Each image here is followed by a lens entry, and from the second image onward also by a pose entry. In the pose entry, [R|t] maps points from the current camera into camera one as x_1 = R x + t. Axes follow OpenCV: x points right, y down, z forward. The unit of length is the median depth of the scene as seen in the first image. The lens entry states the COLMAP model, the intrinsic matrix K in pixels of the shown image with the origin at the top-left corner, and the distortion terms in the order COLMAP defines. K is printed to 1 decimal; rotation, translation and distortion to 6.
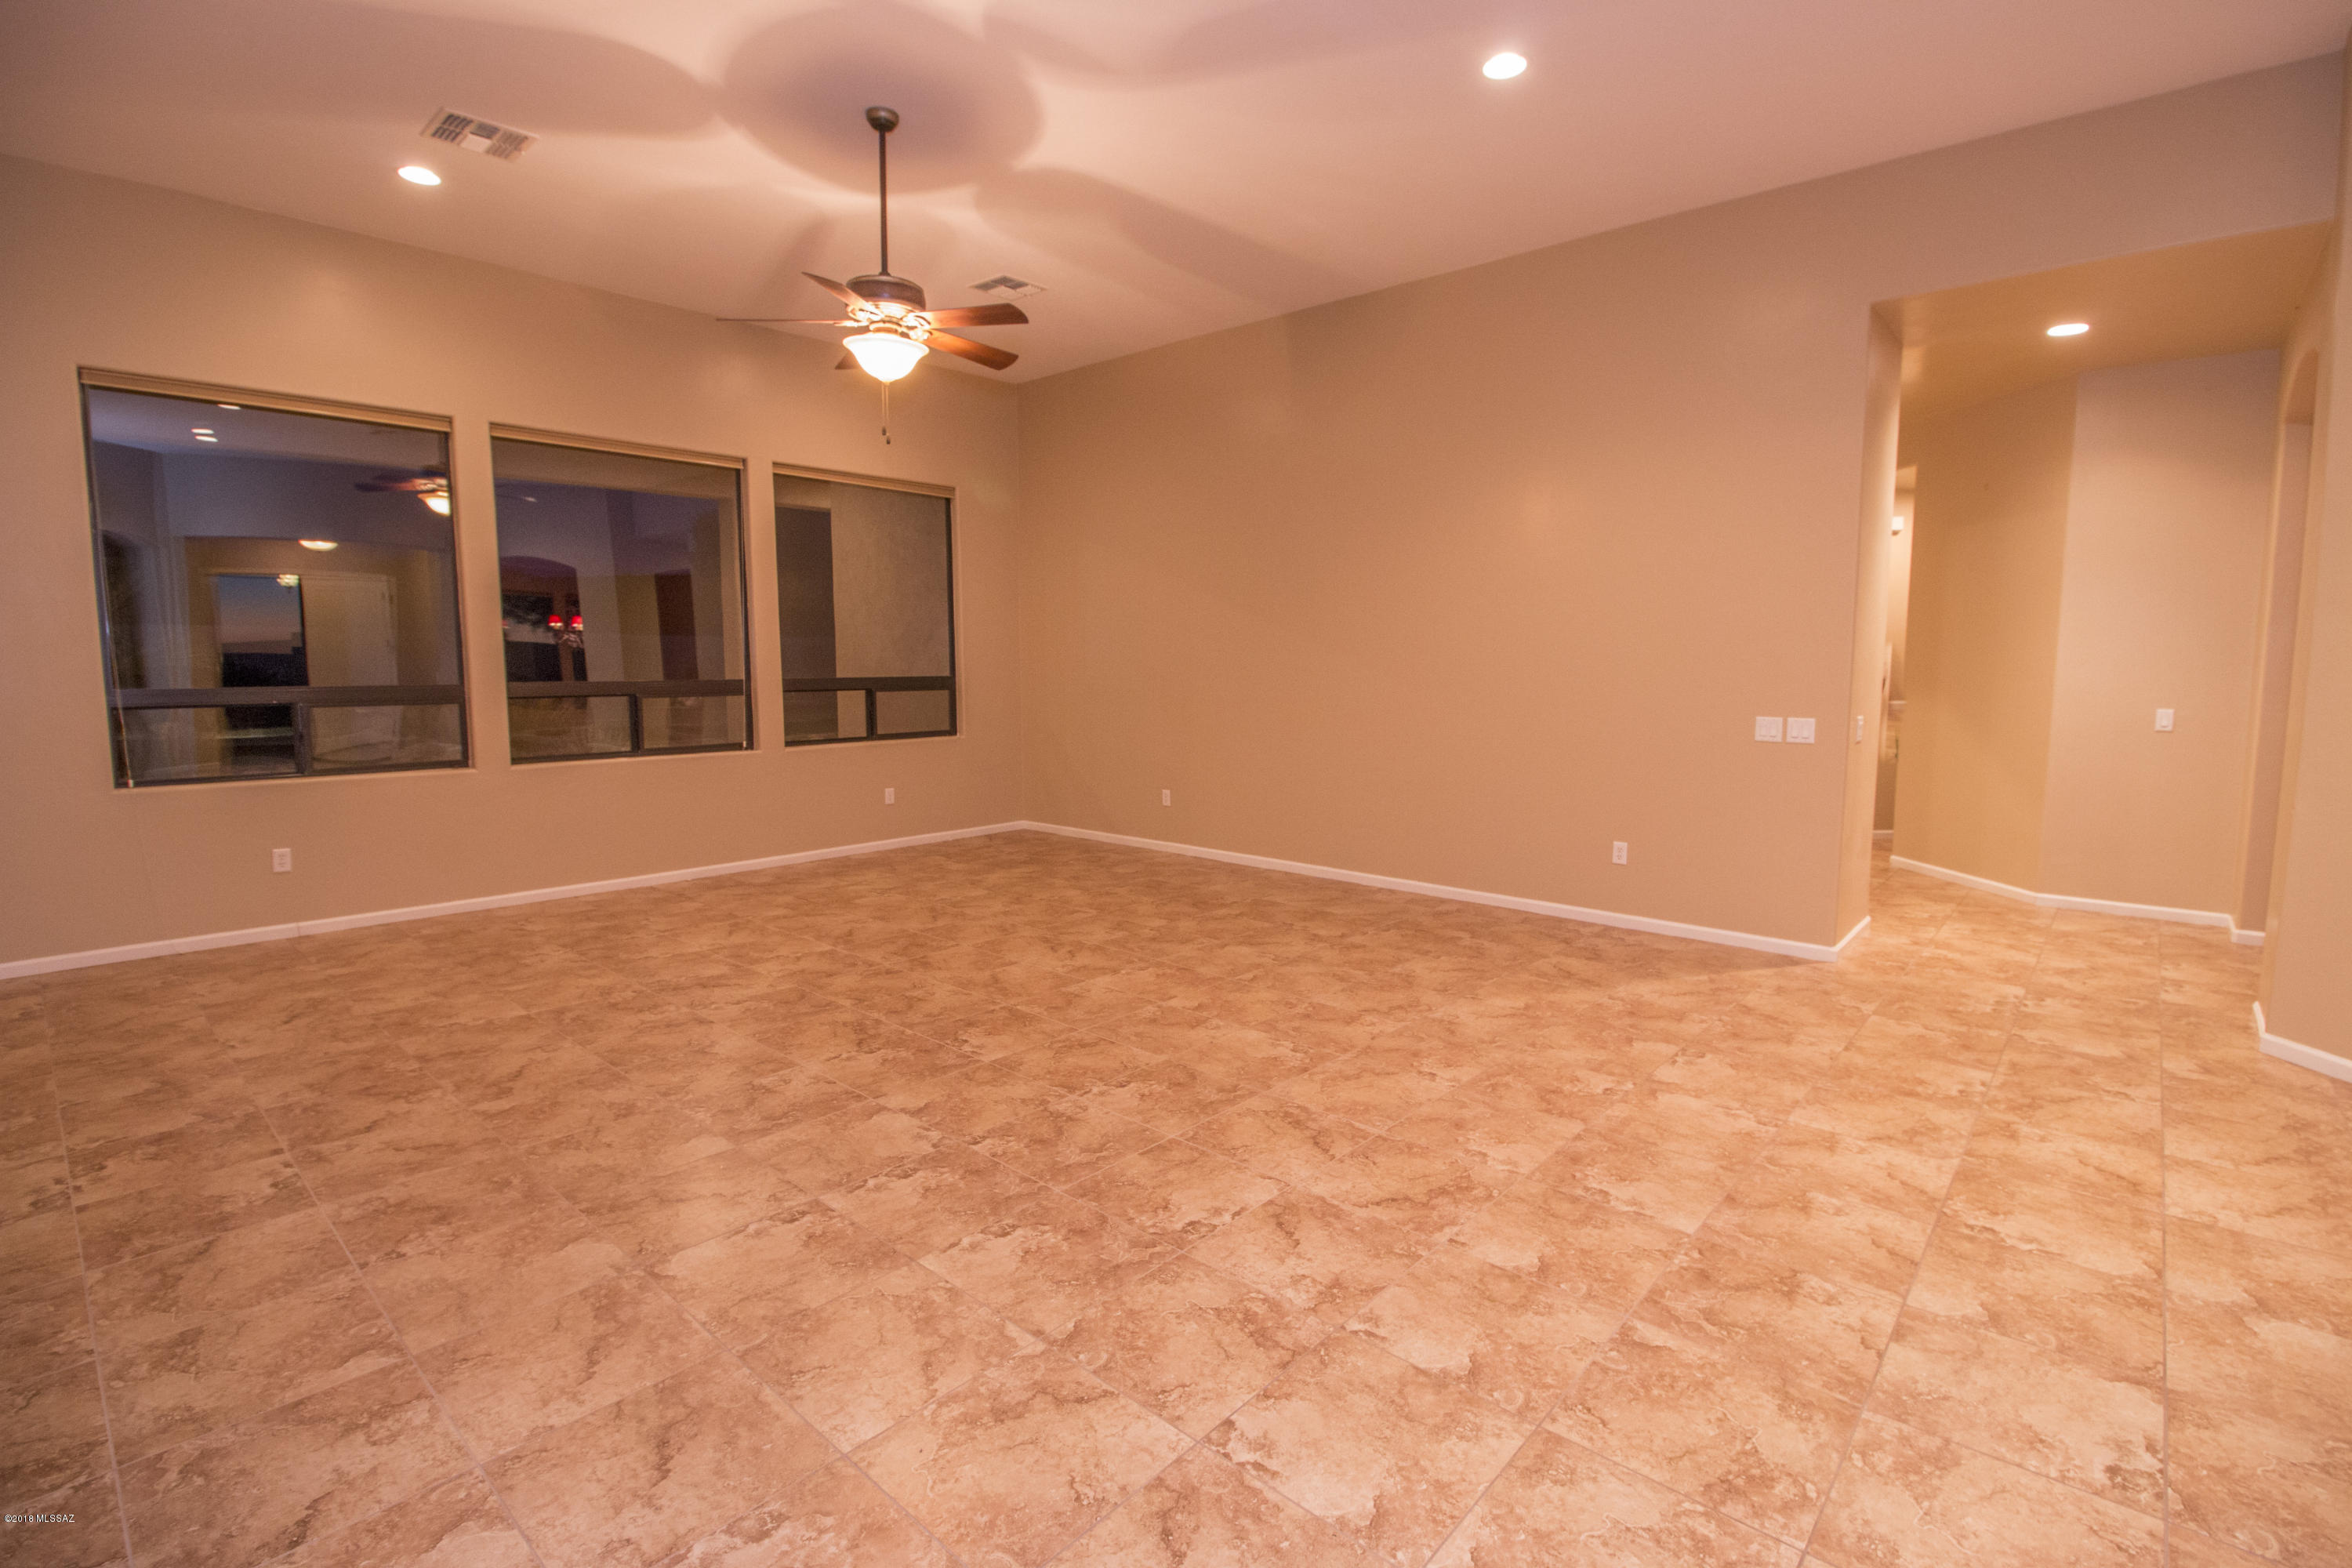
lens RADIAL K [[1097.6, 0, 1190.8], [0, 1097.6, 776.7], [0, 0, 1]] dist [0.006422, -0.013837]
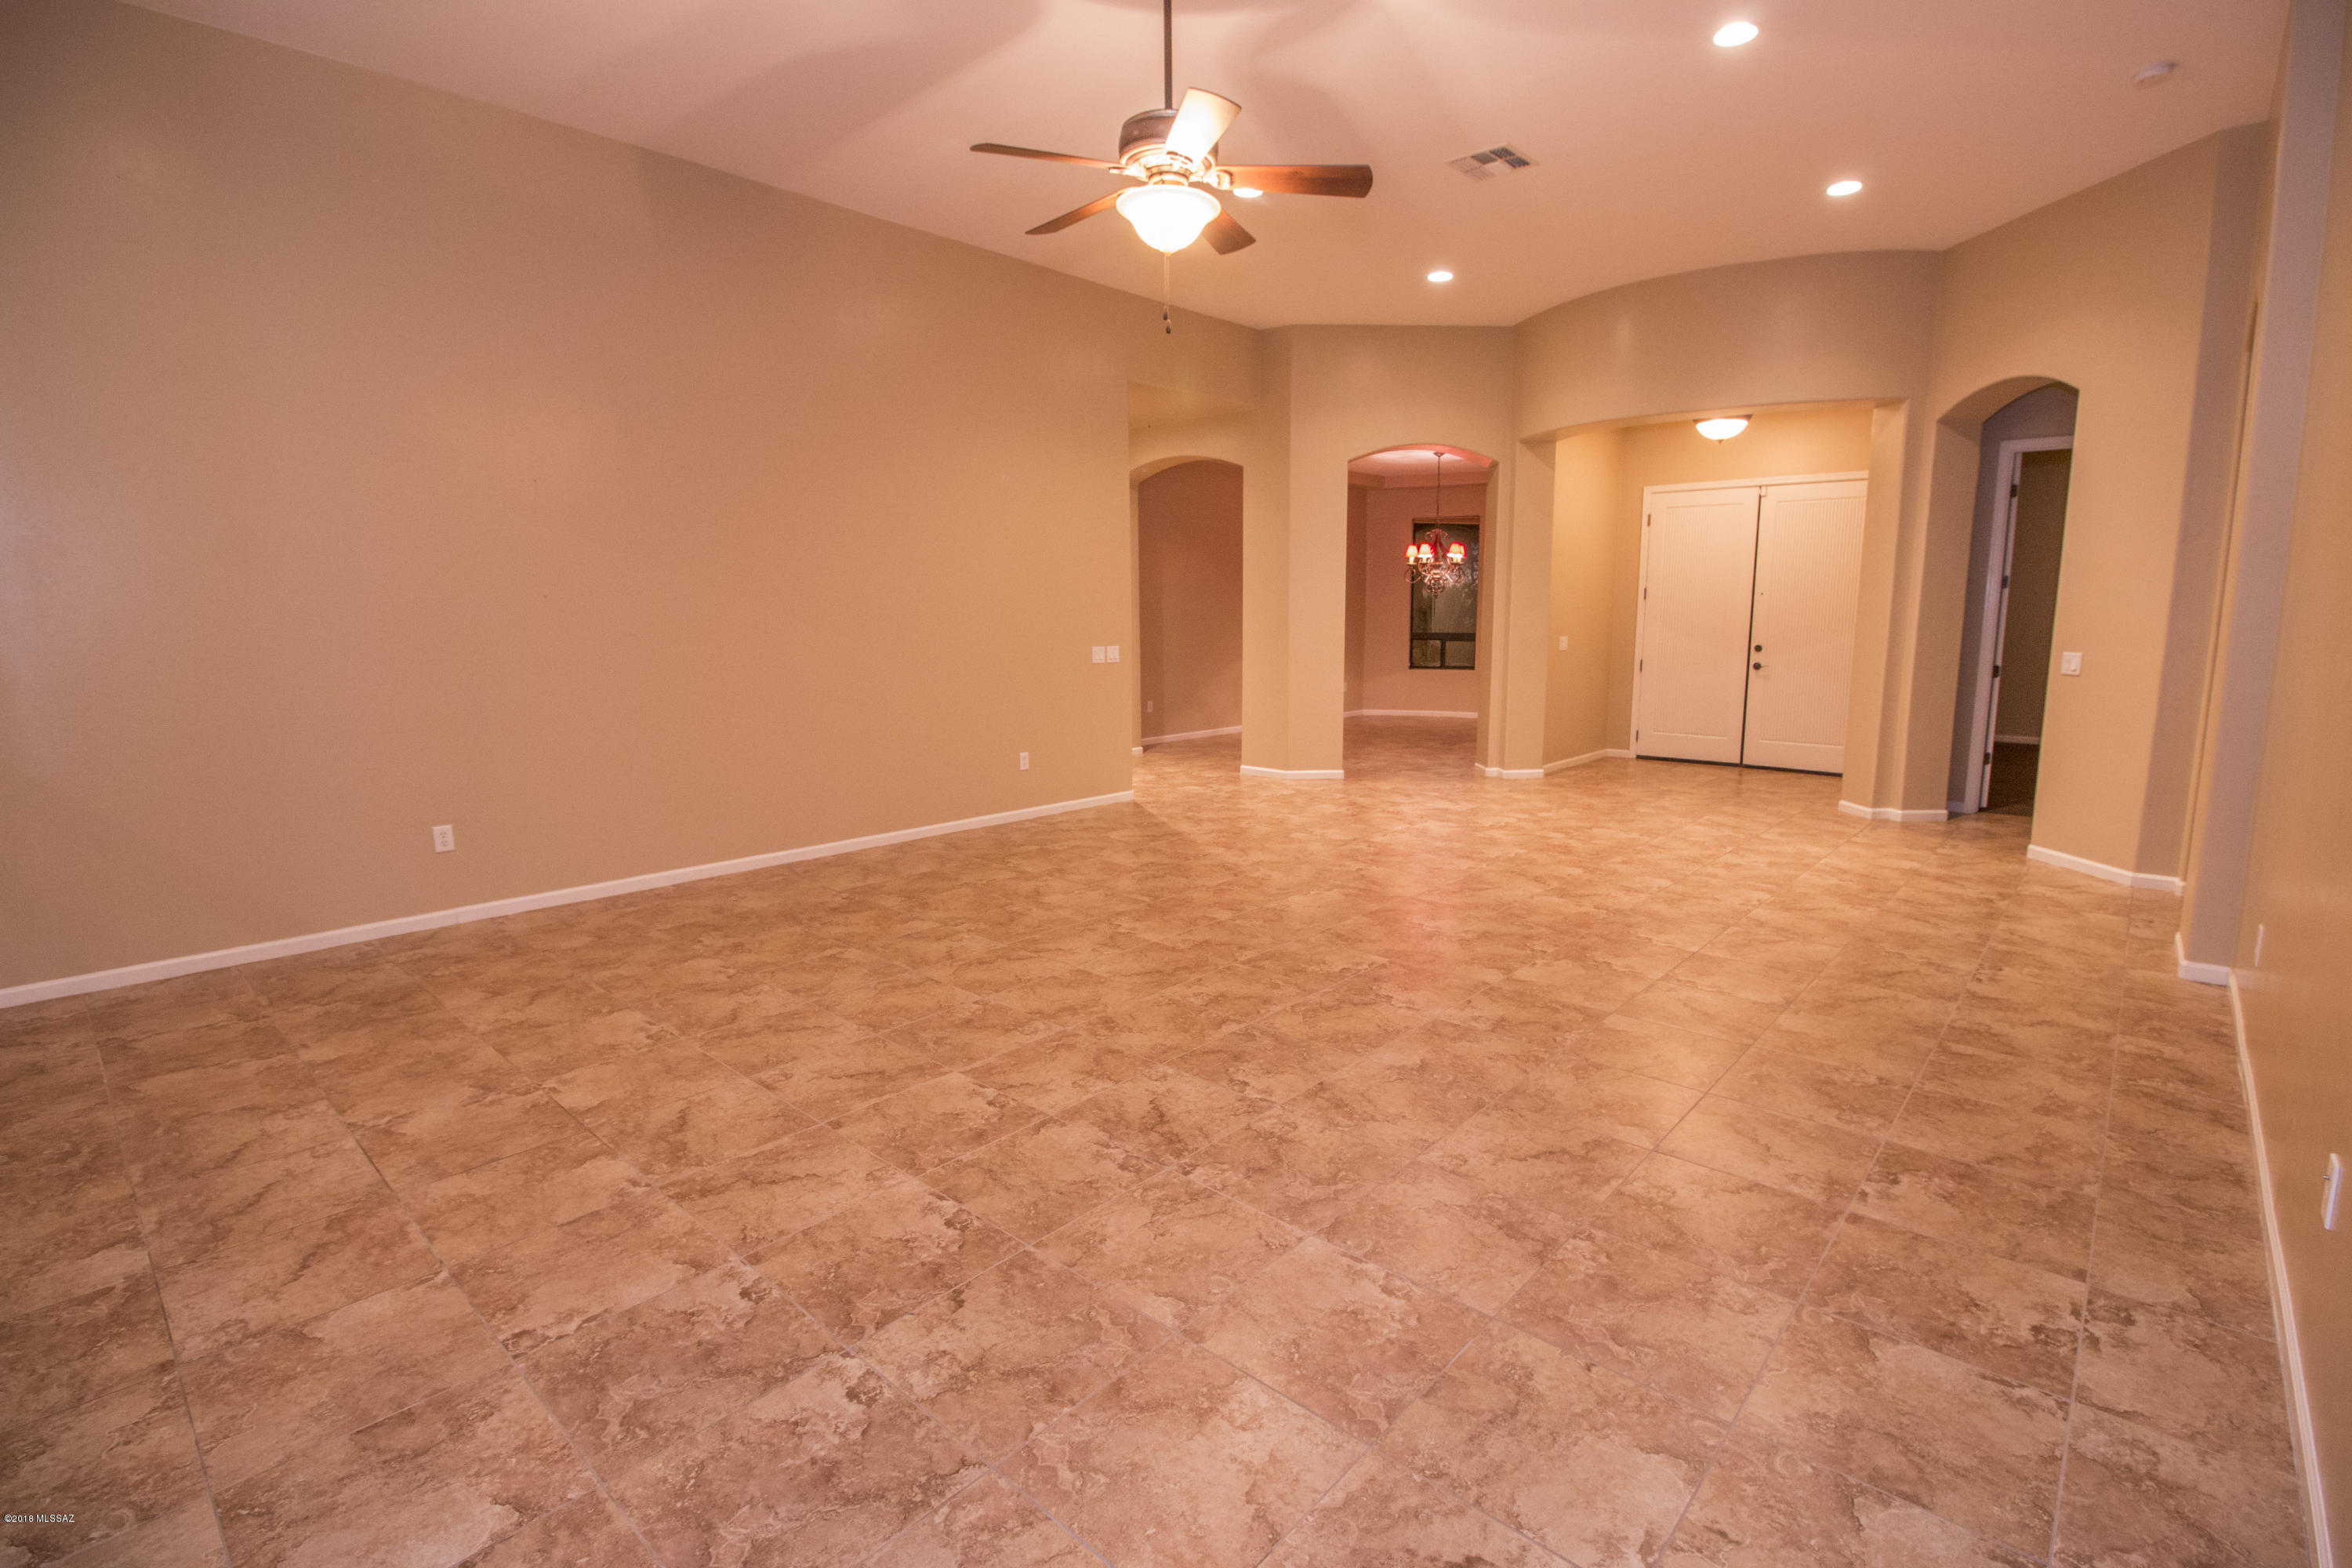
lens RADIAL K [[1097.6, 0, 1193.9], [0, 1097.6, 790.4], [0, 0, 1]] dist [0.006422, -0.013837]
pose [[-0.020508, -0.163027, 0.986409, -1.279957], [0.108914, 0.980380, 0.164295, -0.125030], [-0.993840, 0.110803, -0.002350, 1.180319]]
